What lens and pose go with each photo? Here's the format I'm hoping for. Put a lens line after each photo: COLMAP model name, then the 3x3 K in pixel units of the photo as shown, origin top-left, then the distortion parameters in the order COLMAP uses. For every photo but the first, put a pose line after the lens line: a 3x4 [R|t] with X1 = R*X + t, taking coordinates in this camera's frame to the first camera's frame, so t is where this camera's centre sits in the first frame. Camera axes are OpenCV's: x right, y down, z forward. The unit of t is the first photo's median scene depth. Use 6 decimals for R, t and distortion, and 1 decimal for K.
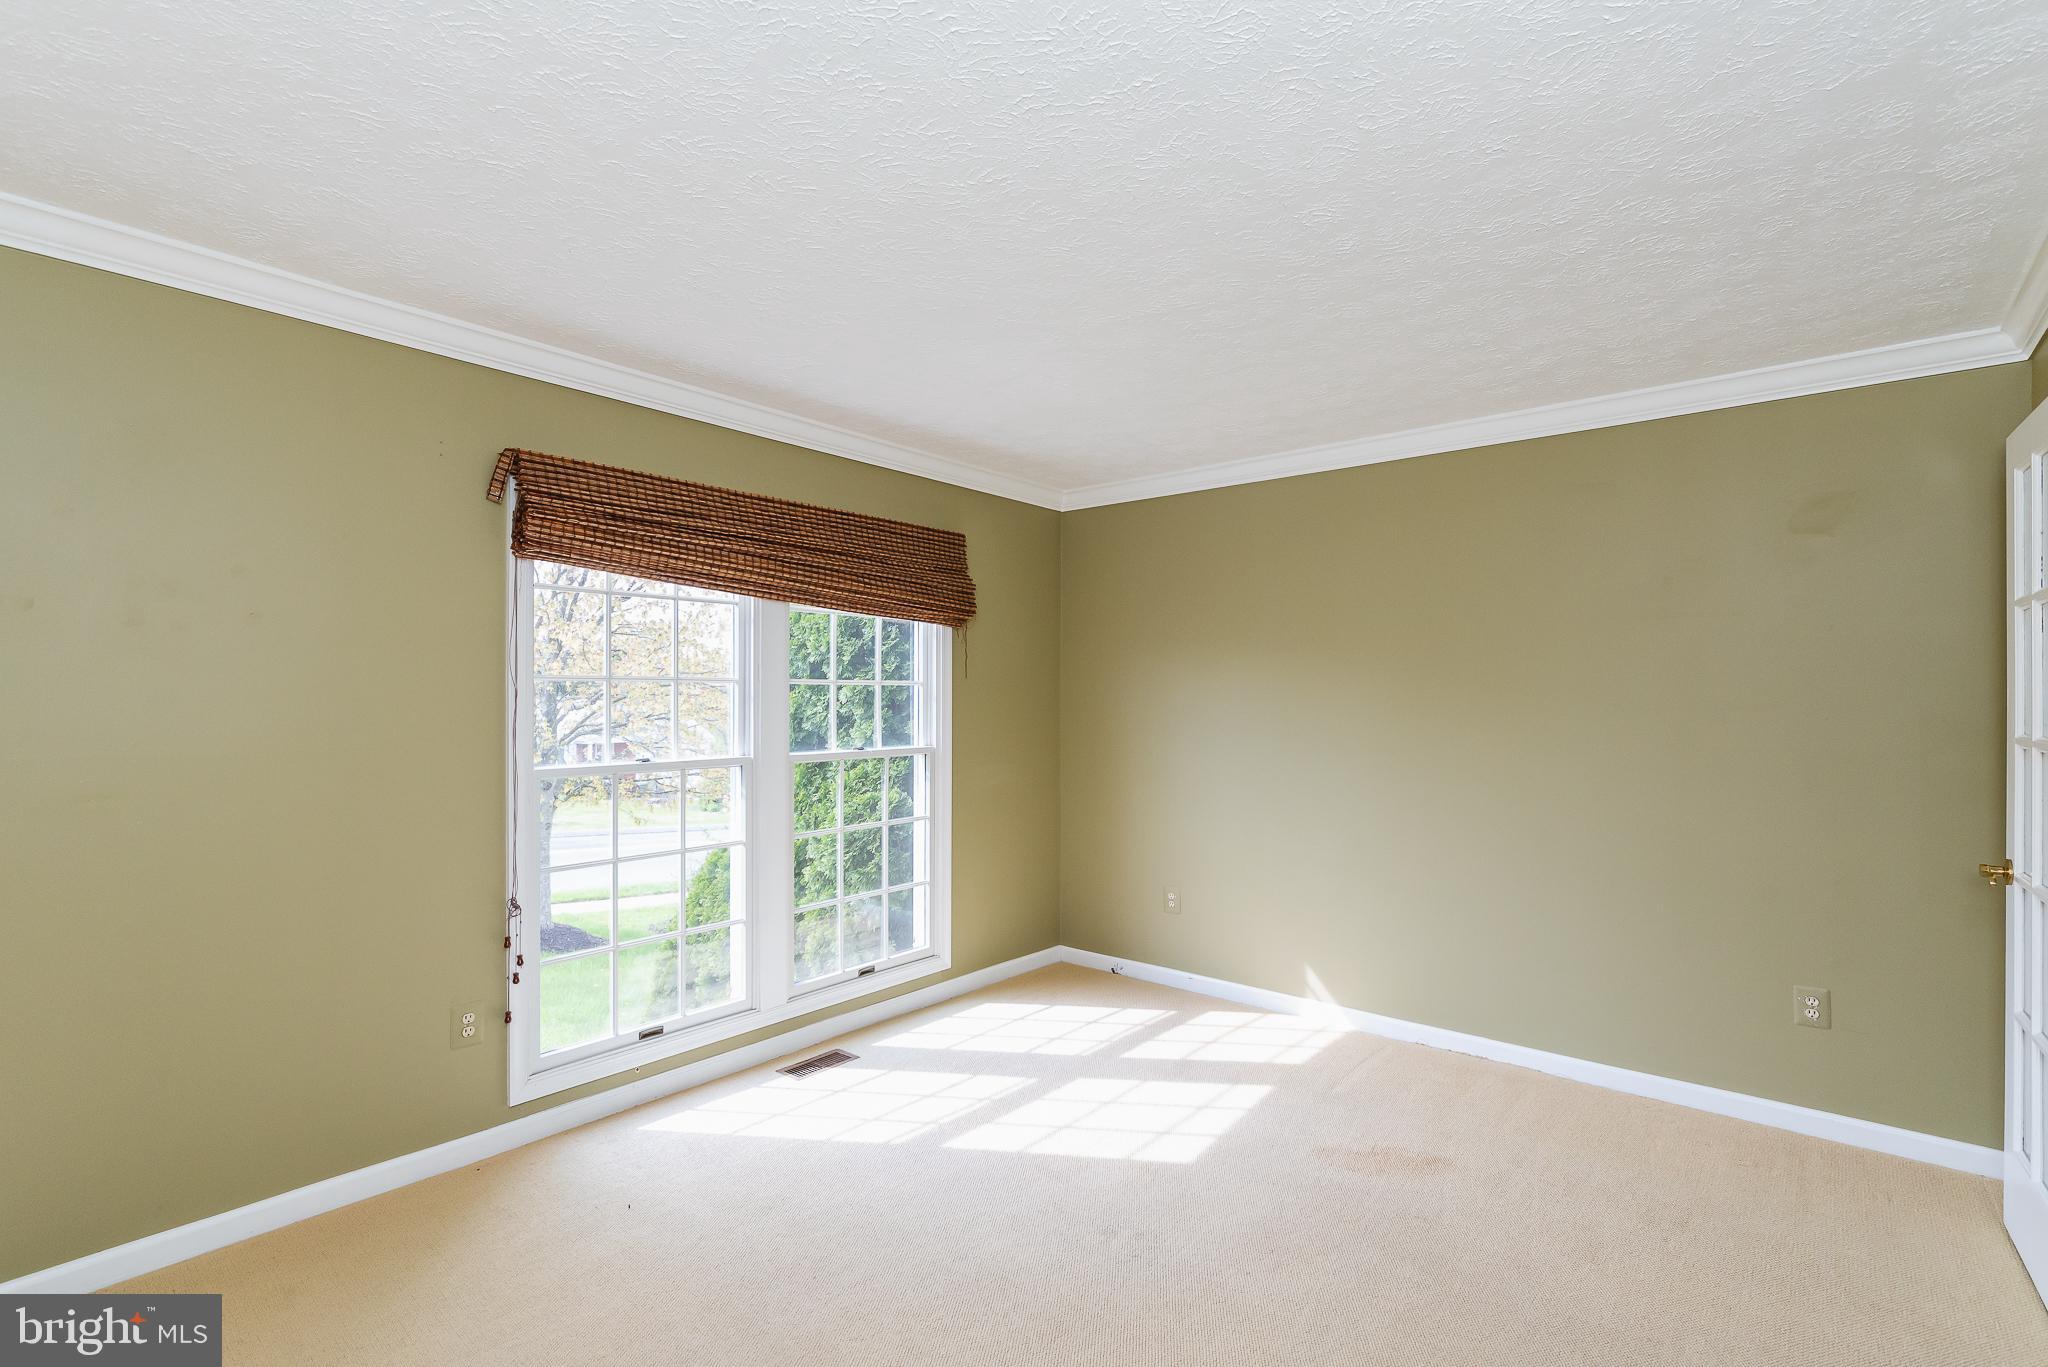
lens RADIAL K [[942.8, 0, 1010.9], [0, 942.8, 670.6], [0, 0, 1]] dist [-0.009624, -0.000024]
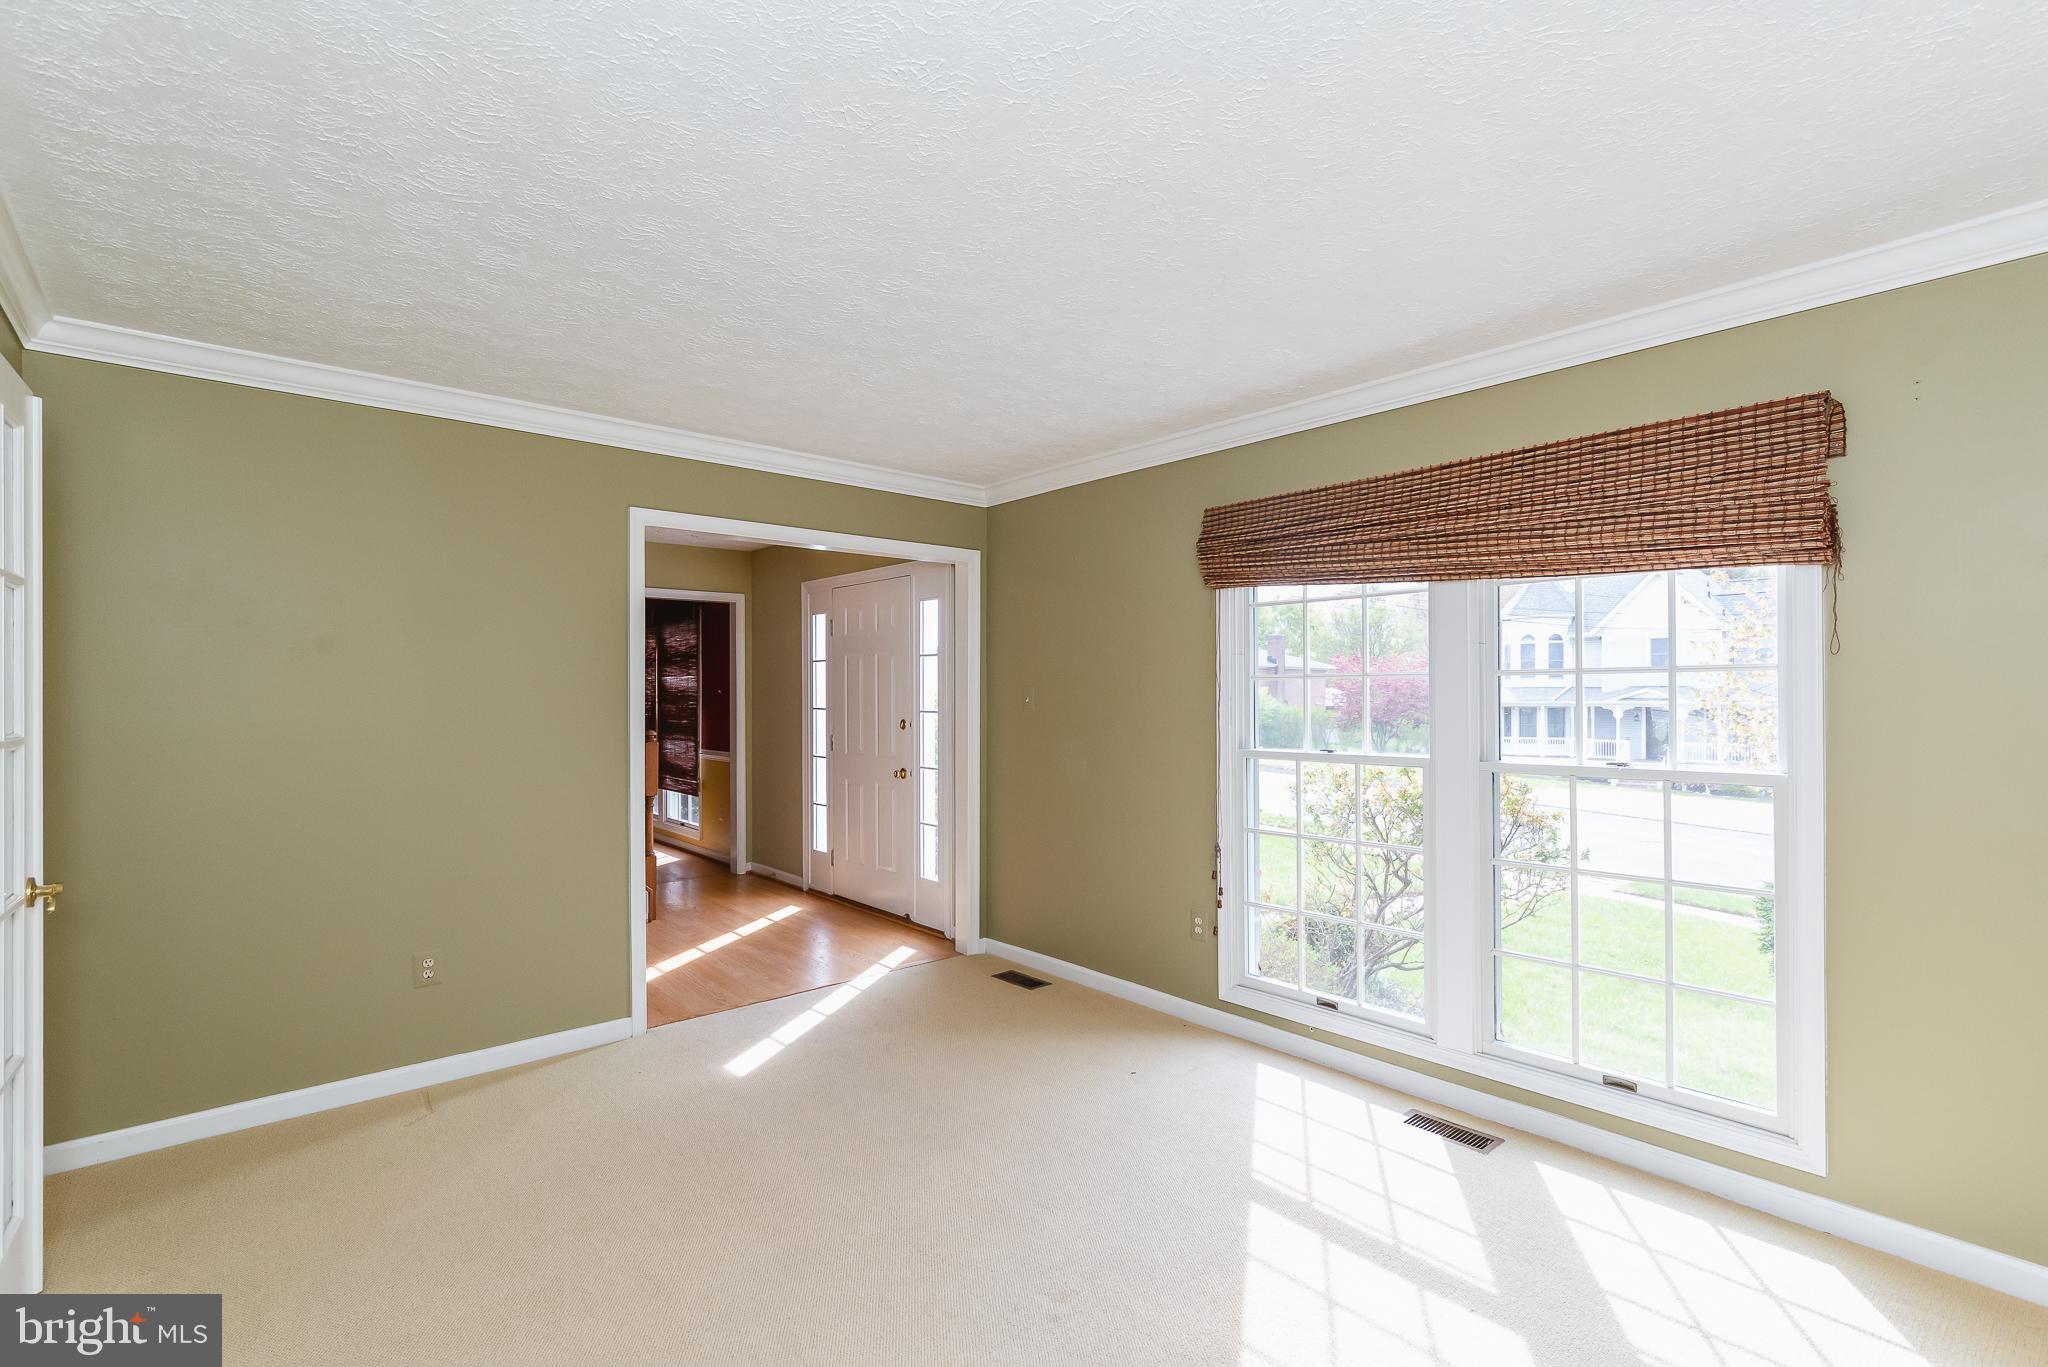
lens RADIAL K [[942.8, 0, 1025.0], [0, 942.8, 689.9], [0, 0, 1]] dist [-0.009624, -0.000024]
pose [[-0.160150, 0.001414, -0.987092, 0.744989], [0.037948, 0.999269, -0.004725, 0.016555], [0.986363, -0.038215, -0.160086, 0.846296]]
